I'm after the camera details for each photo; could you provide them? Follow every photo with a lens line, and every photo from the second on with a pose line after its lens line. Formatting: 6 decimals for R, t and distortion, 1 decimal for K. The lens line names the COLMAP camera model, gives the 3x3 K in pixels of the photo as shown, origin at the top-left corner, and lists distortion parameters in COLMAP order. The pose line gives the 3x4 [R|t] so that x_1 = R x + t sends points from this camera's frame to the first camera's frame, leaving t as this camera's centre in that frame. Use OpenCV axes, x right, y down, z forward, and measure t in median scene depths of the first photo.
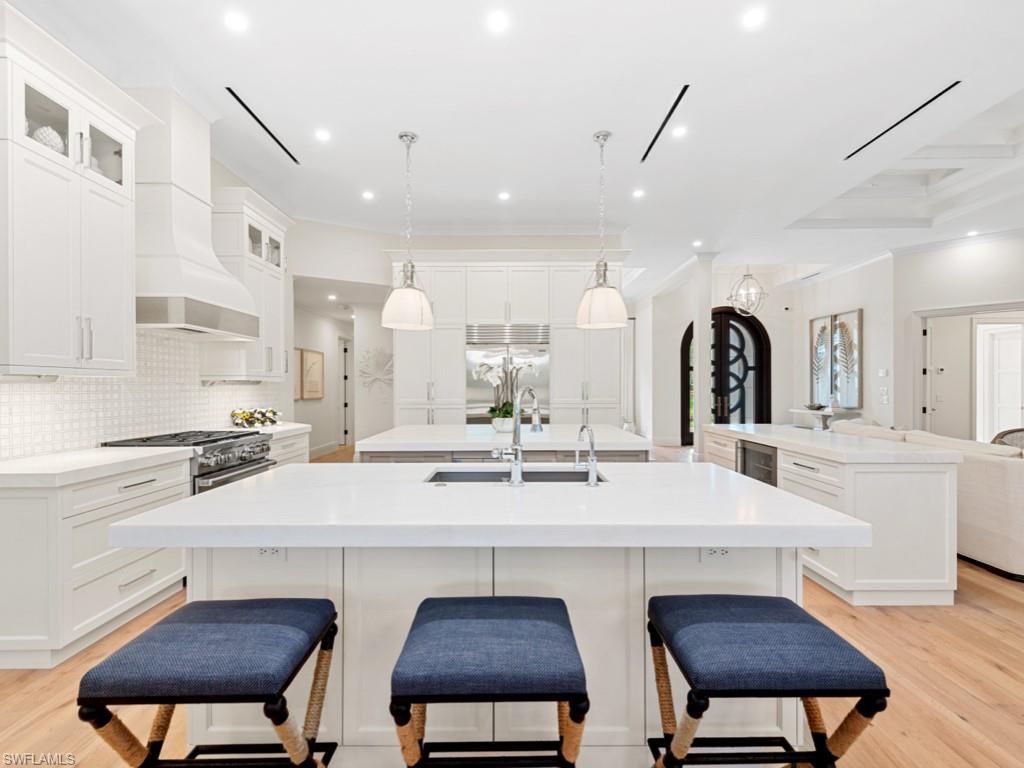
lens RADIAL K [[460.1, 0, 511.2], [0, 460.1, 387.8], [0, 0, 1]] dist [0.000839, 0.000064]
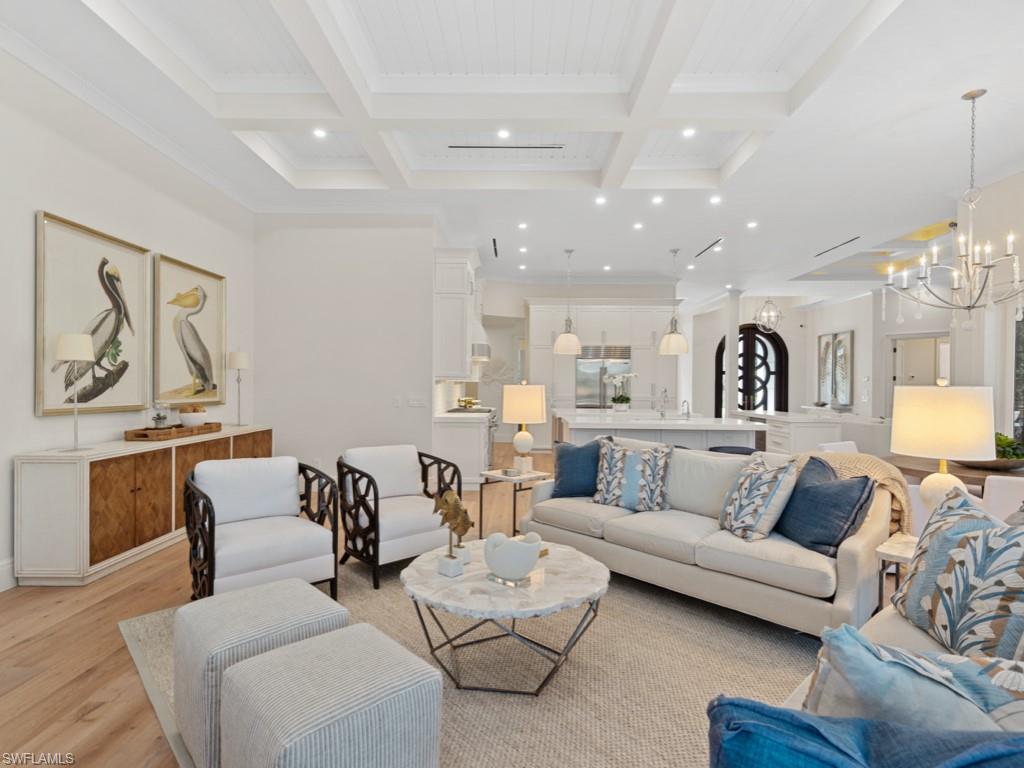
lens RADIAL K [[495.3, 0, 512.0], [0, 495.3, 384.0], [0, 0, 1]] dist [-0.011365, -0.000586]
pose [[0.999280, 0.012645, -0.035758, -0.159451], [-0.012710, 0.999918, -0.001587, -0.001737], [0.035735, 0.002040, 0.999359, -0.424424]]
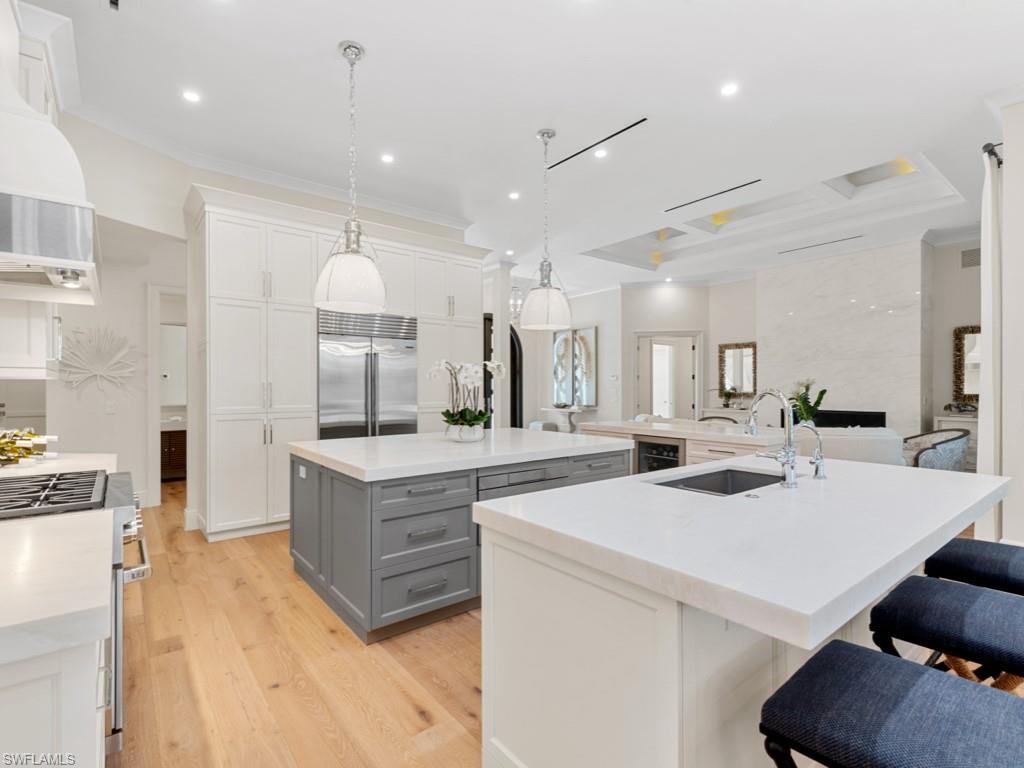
lens RADIAL K [[485.2, 0, 508.2], [0, 485.2, 389.9], [0, 0, 1]] dist [0.000907, -0.000154]
pose [[0.791232, -0.000752, 0.611515, -0.214620], [0.000318, 1.000000, 0.000819, -0.000432], [-0.611516, -0.000453, 0.791232, 0.099393]]
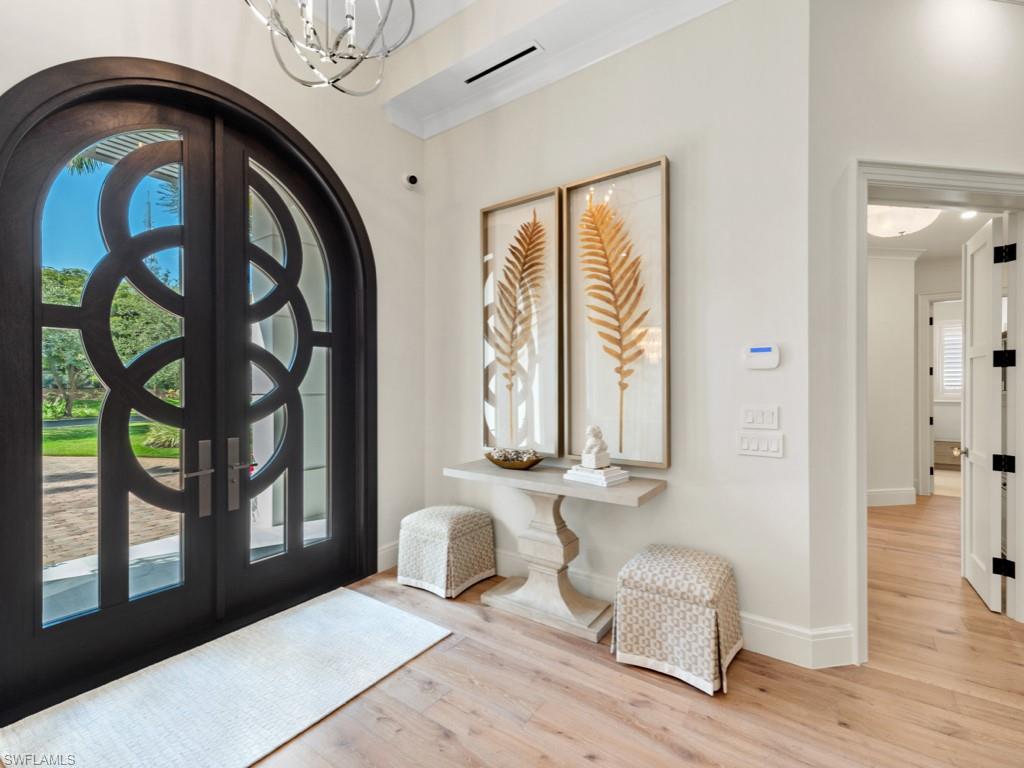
lens RADIAL K [[458.4, 0, 512.1], [0, 458.4, 387.3], [0, 0, 1]] dist [0.000129, -0.000049]
pose [[0.581709, -0.001896, 0.813395, 0.402900], [-0.000223, 0.999997, 0.002490, -0.011898], [-0.813397, -0.001630, 0.581707, 0.835063]]
